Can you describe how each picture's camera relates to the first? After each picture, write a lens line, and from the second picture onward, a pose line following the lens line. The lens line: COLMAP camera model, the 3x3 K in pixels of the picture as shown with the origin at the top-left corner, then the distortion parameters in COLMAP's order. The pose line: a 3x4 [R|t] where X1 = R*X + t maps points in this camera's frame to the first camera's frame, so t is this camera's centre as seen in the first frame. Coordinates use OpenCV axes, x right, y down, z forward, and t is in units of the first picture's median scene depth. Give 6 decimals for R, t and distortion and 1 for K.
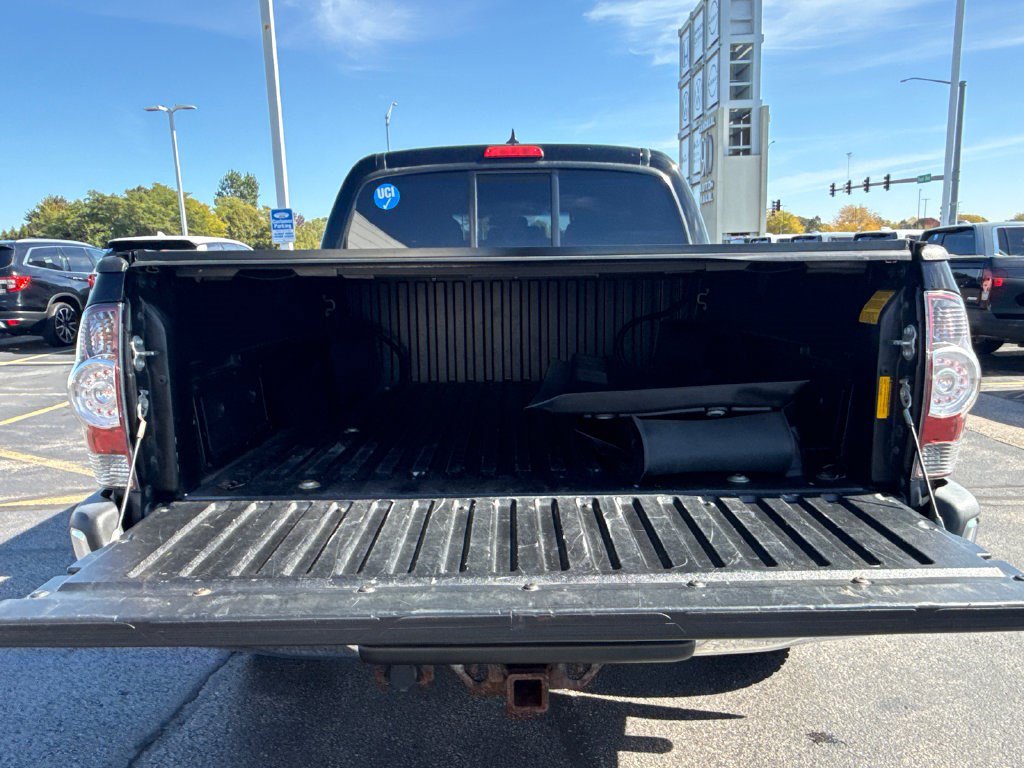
lens RADIAL K [[721.6, 0, 509.6], [0, 721.6, 387.5], [0, 0, 1]] dist [0.005957, 0.000734]
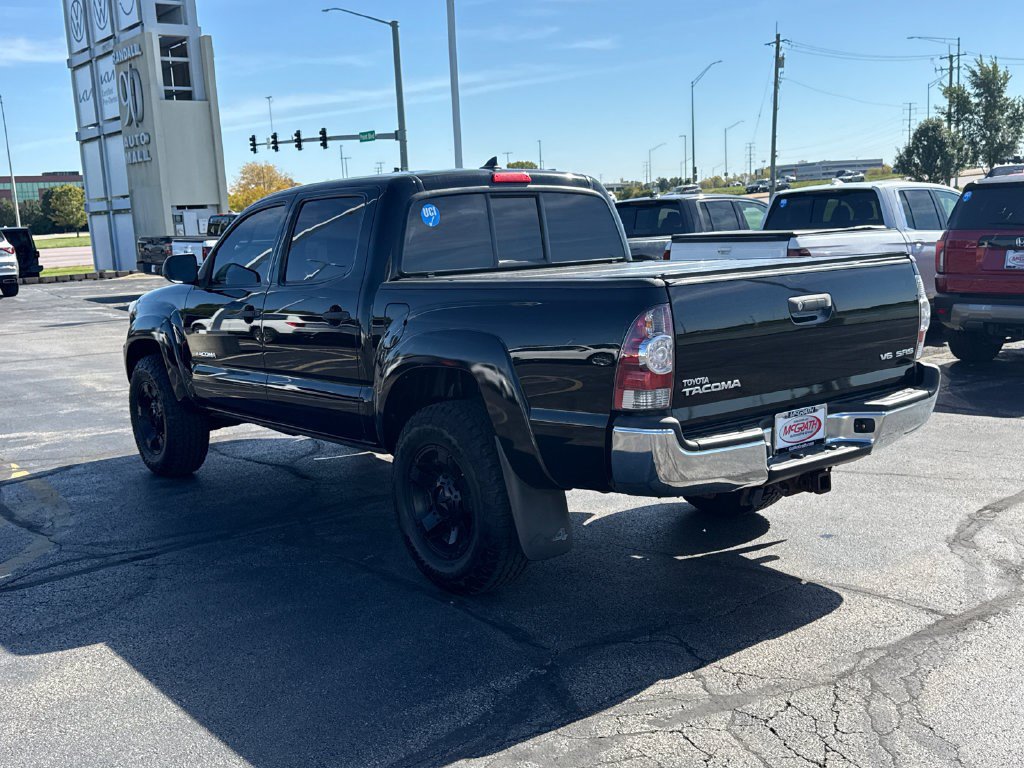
lens RADIAL K [[1047.8, 0, 515.2], [0, 1047.8, 379.5], [0, 0, 1]] dist [0.083486, 0.000000]
pose [[0.782370, -0.106554, 0.613632, -1.070158], [0.131830, 0.991264, 0.004047, 0.005264], [-0.608702, 0.077728, 0.789582, -0.362296]]
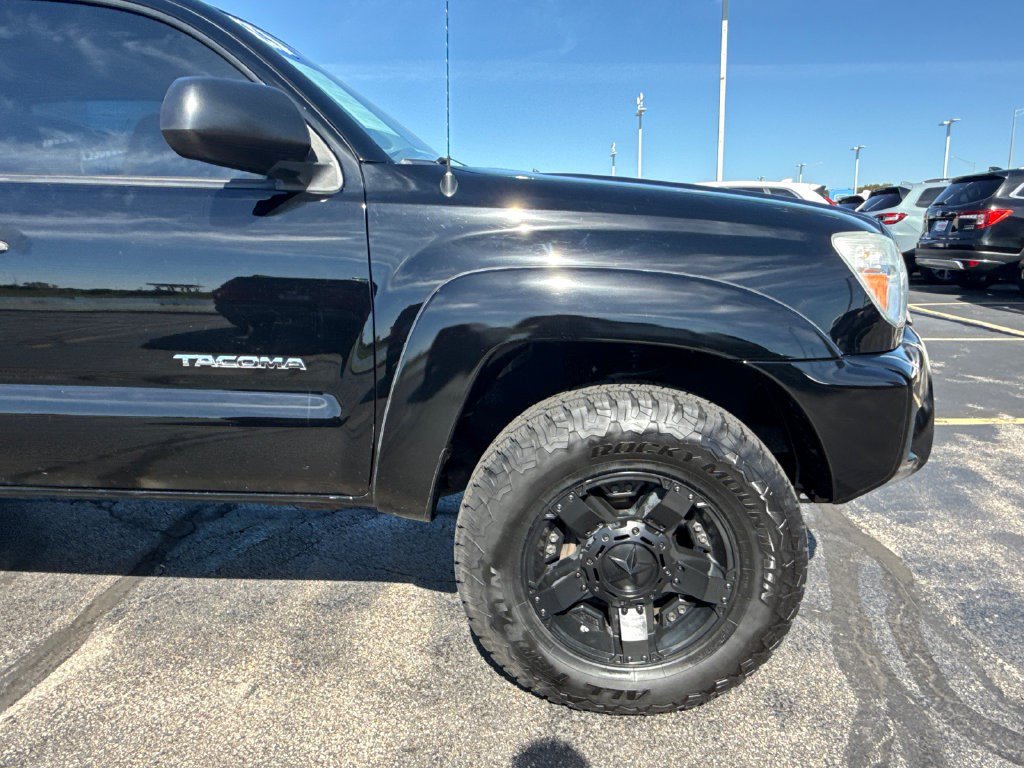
lens RADIAL K [[721.6, 0, 504.3], [0, 721.6, 385.0], [0, 0, 1]] dist [0.005957, 0.000734]
pose [[-0.047674, 0.230688, -0.971859, 0.865942], [-0.150497, 0.960200, 0.235303, -0.257166], [0.987460, 0.157480, -0.011059, 1.754142]]
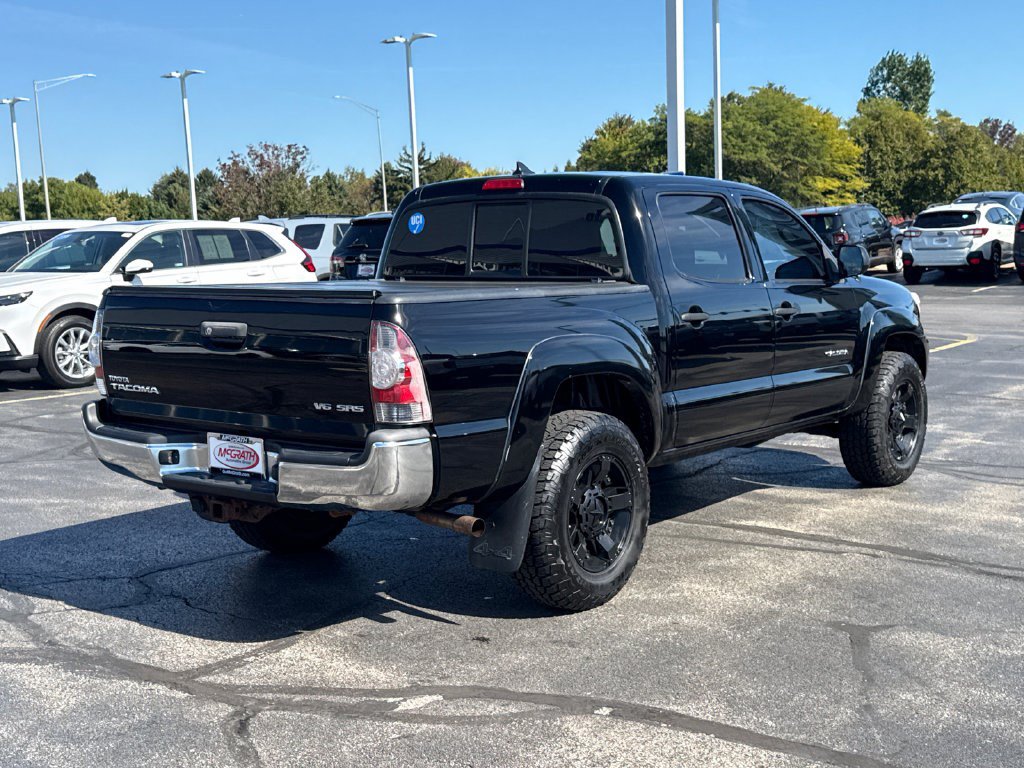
lens RADIAL K [[1323.8, 0, 509.7], [0, 1323.8, 383.4], [0, 0, 1]] dist [0.086923, 0.000000]
pose [[0.801189, 0.069746, -0.594333, 1.256164], [-0.094651, 0.995452, -0.010777, 0.014720], [0.590878, 0.064889, 0.804147, -0.666744]]
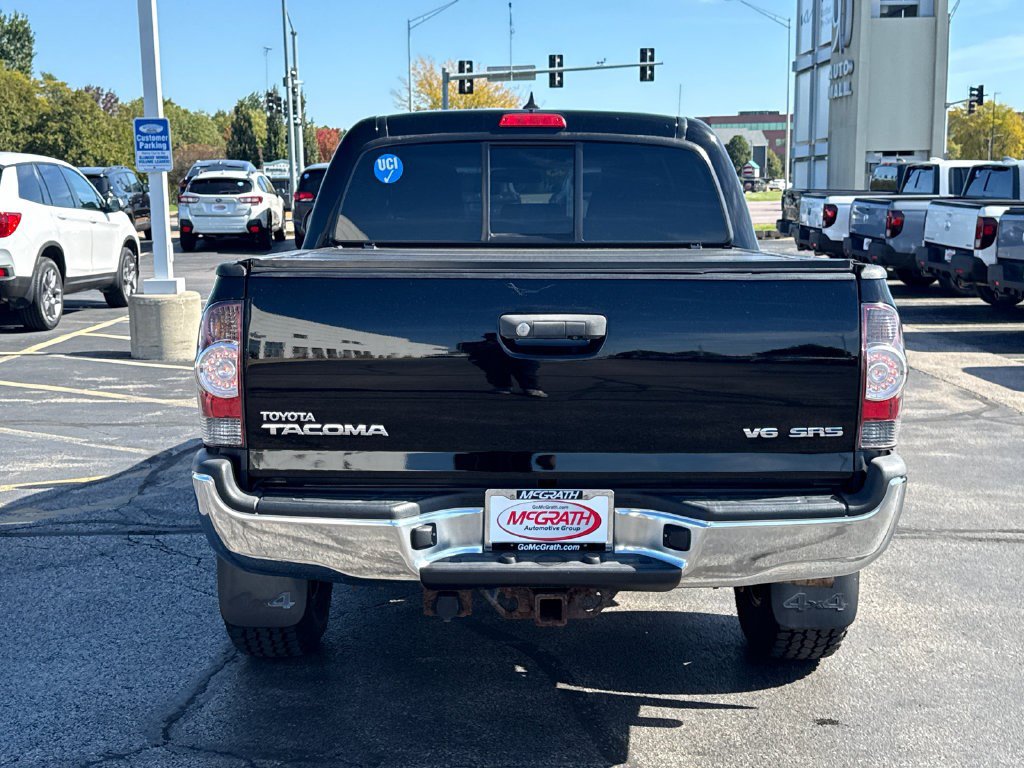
lens RADIAL K [[1323.8, 0, 513.7], [0, 1323.8, 383.1], [0, 0, 1]] dist [0.086923, 0.000000]
pose [[0.999682, 0.017569, 0.018115, -0.039715], [-0.017116, 0.999544, -0.024875, 0.035475], [-0.018544, 0.024557, 0.999526, -0.598978]]
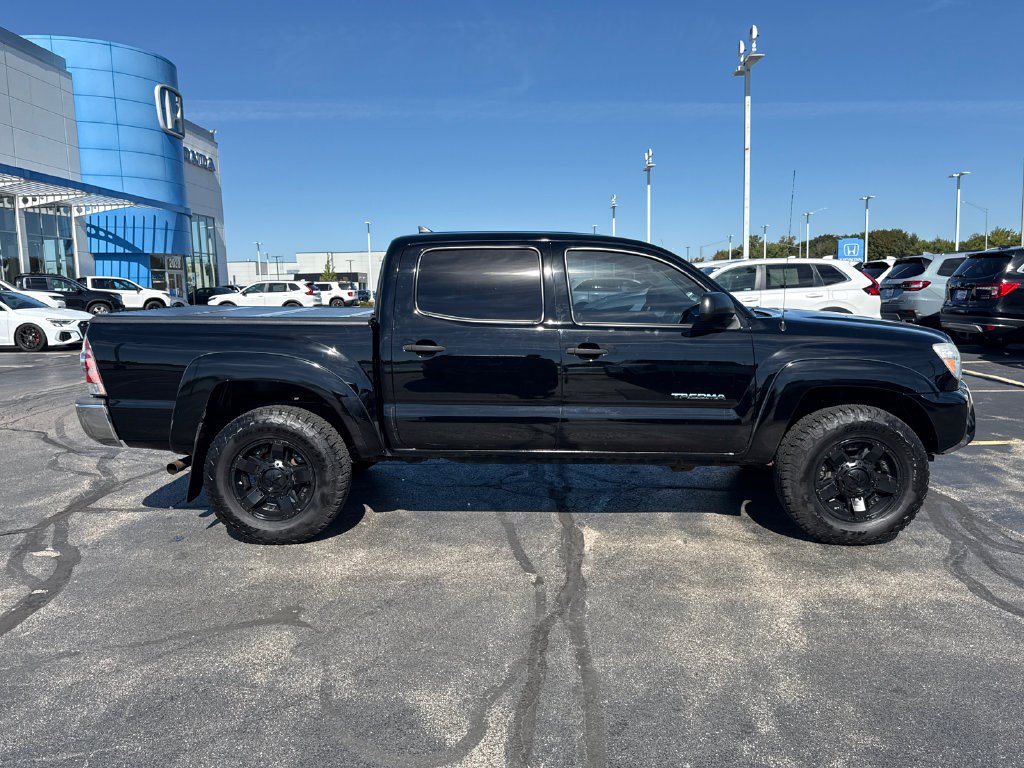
lens RADIAL K [[799.7, 0, 505.8], [0, 799.7, 381.7], [0, 0, 1]] dist [0.031376, -0.039138]
pose [[-0.020671, 0.147632, -0.988826, 1.759811], [-0.147459, 0.977771, 0.149064, -0.309082], [0.988852, 0.148893, 0.001558, 1.226964]]
